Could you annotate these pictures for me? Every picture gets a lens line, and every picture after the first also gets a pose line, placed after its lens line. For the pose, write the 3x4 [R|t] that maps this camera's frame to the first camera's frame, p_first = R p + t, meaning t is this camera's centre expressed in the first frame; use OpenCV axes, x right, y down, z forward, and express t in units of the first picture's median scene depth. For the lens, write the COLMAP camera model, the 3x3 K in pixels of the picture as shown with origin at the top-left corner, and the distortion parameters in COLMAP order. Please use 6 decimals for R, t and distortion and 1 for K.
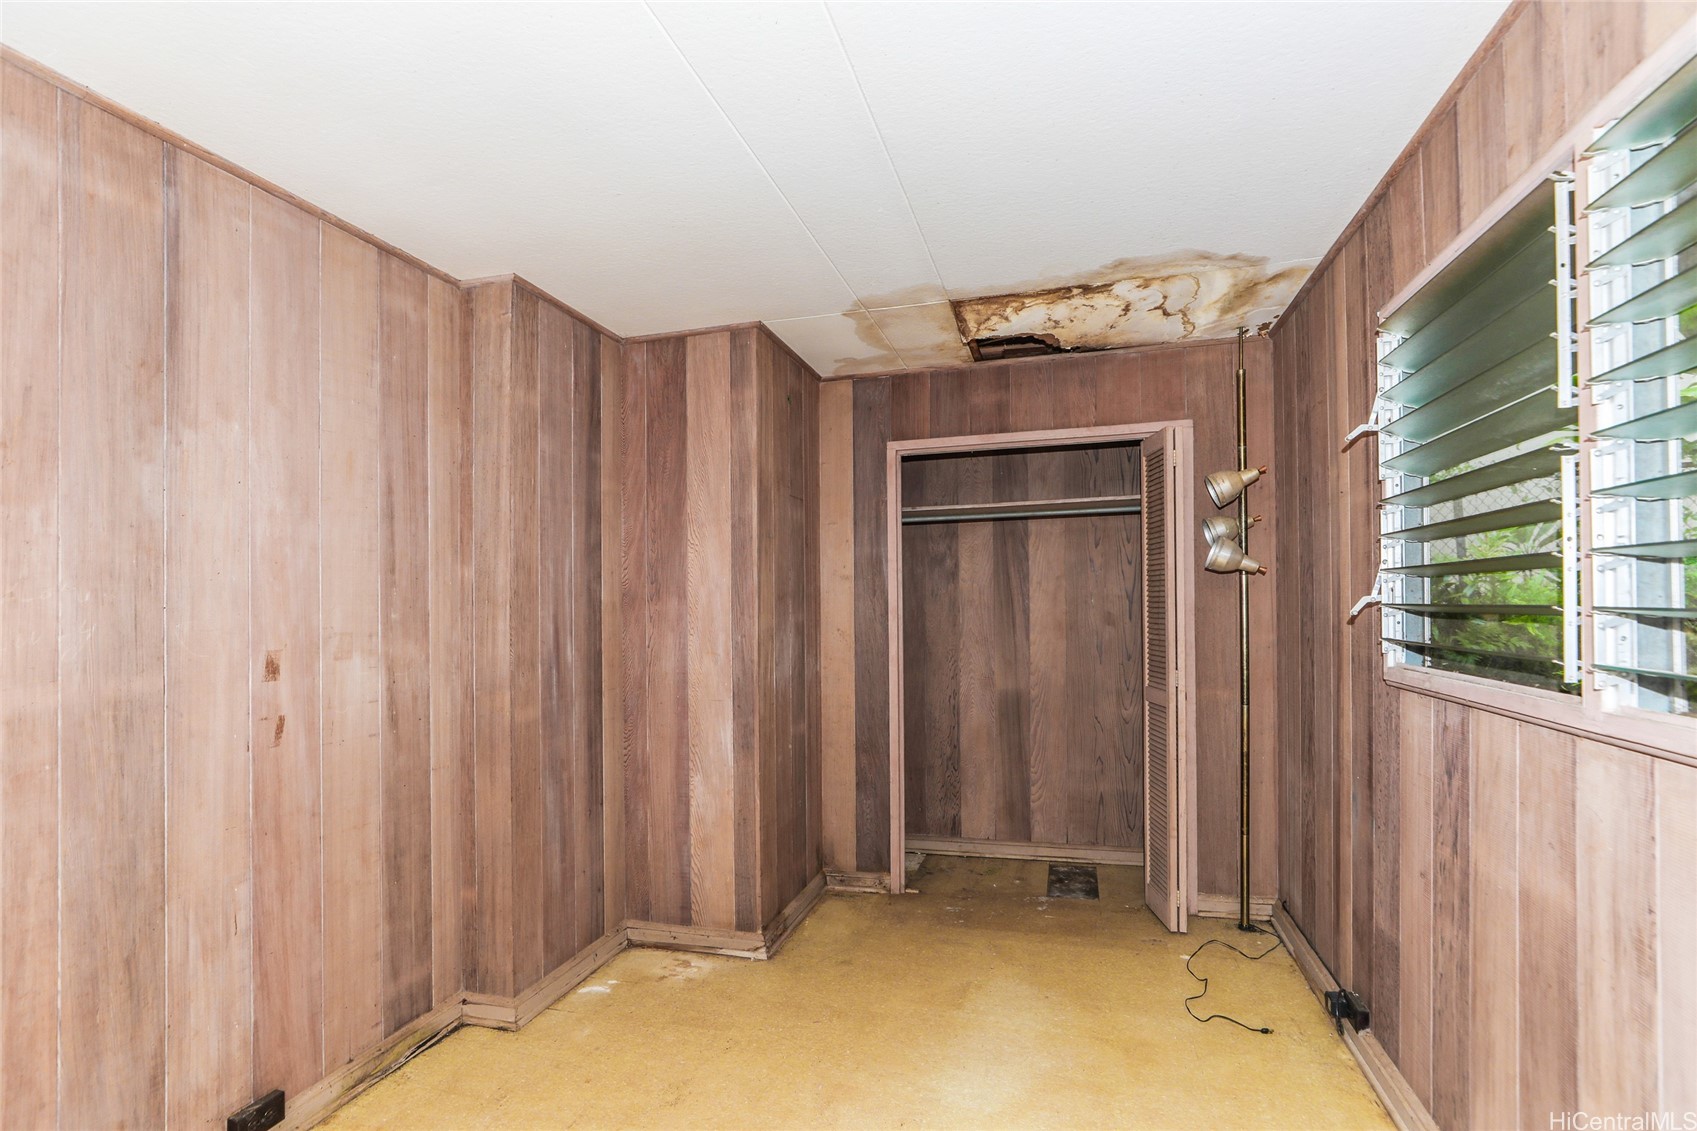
lens RADIAL K [[784.4, 0, 856.6], [0, 784.4, 569.7], [0, 0, 1]] dist [-0.032852, 0.014330]
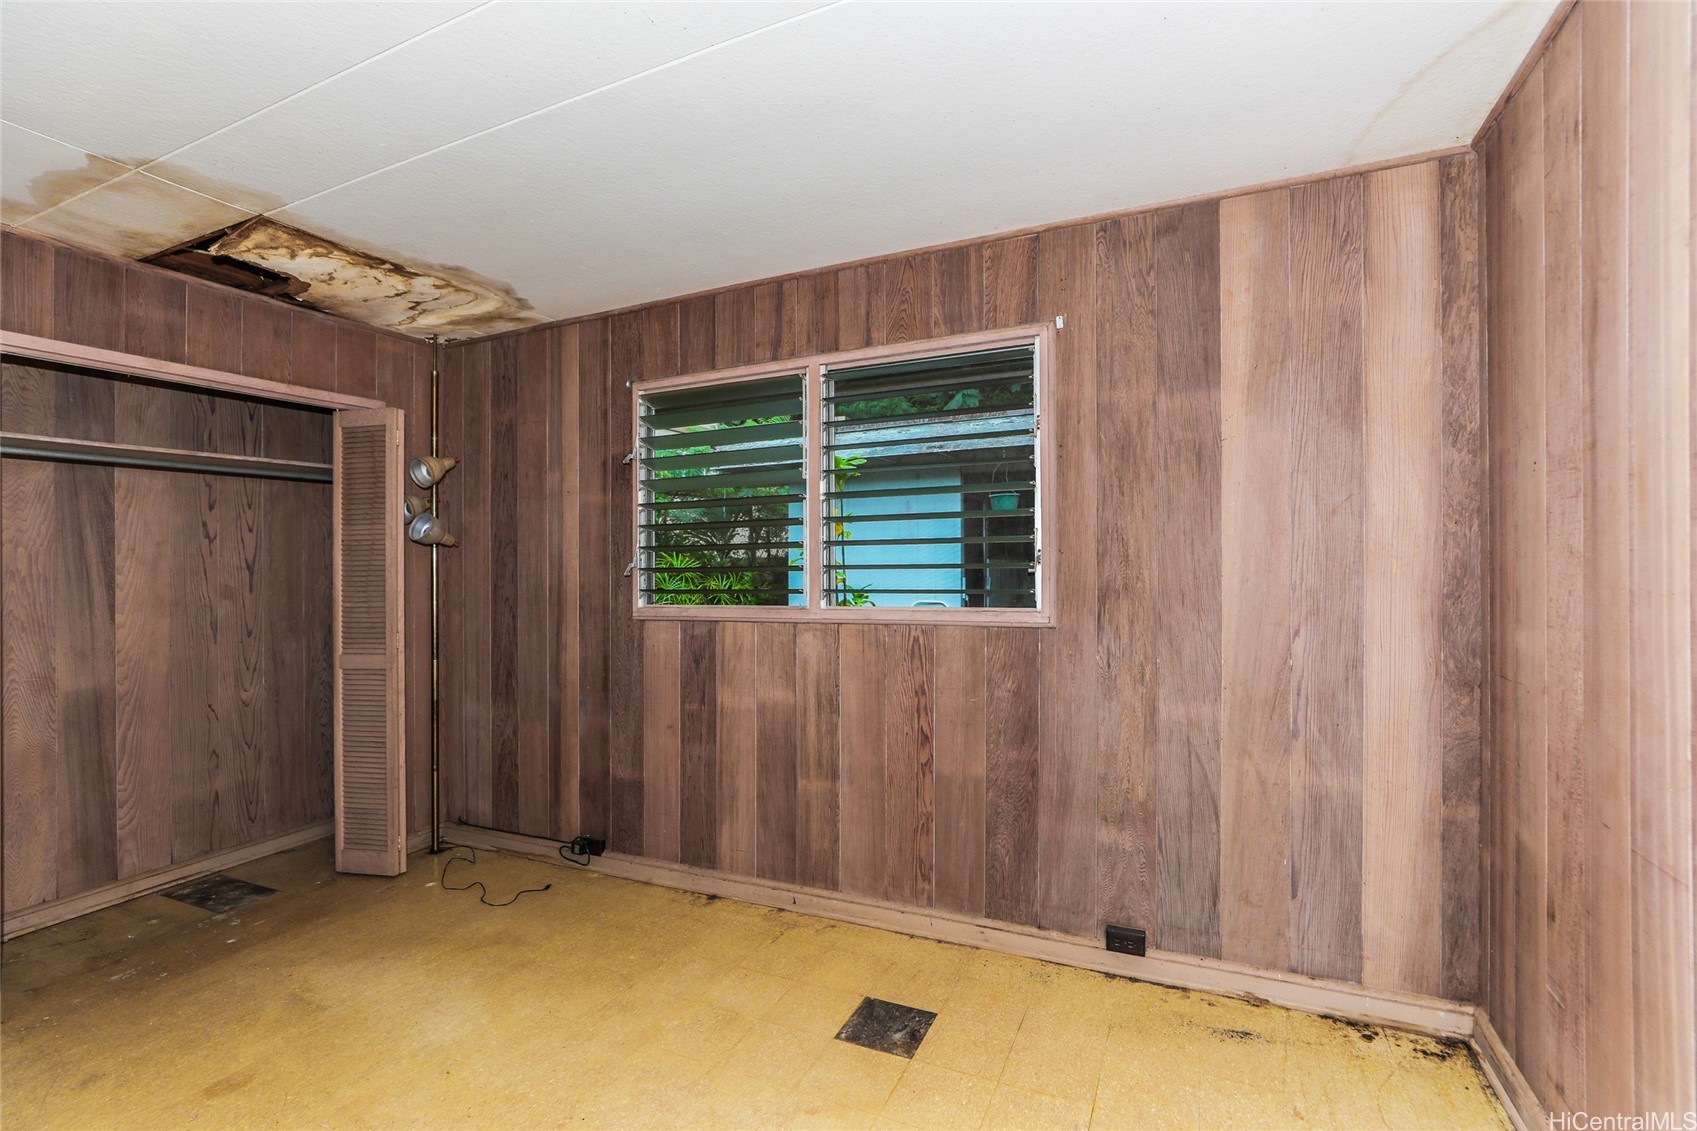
lens RADIAL K [[762.9, 0, 843.2], [0, 762.9, 542.9], [0, 0, 1]] dist [0.017862, 0.000495]
pose [[0.192786, 0.043240, 0.980288, -0.455185], [-0.029154, 0.998840, -0.038325, 0.022453], [-0.980808, -0.021191, 0.193823, 0.160353]]
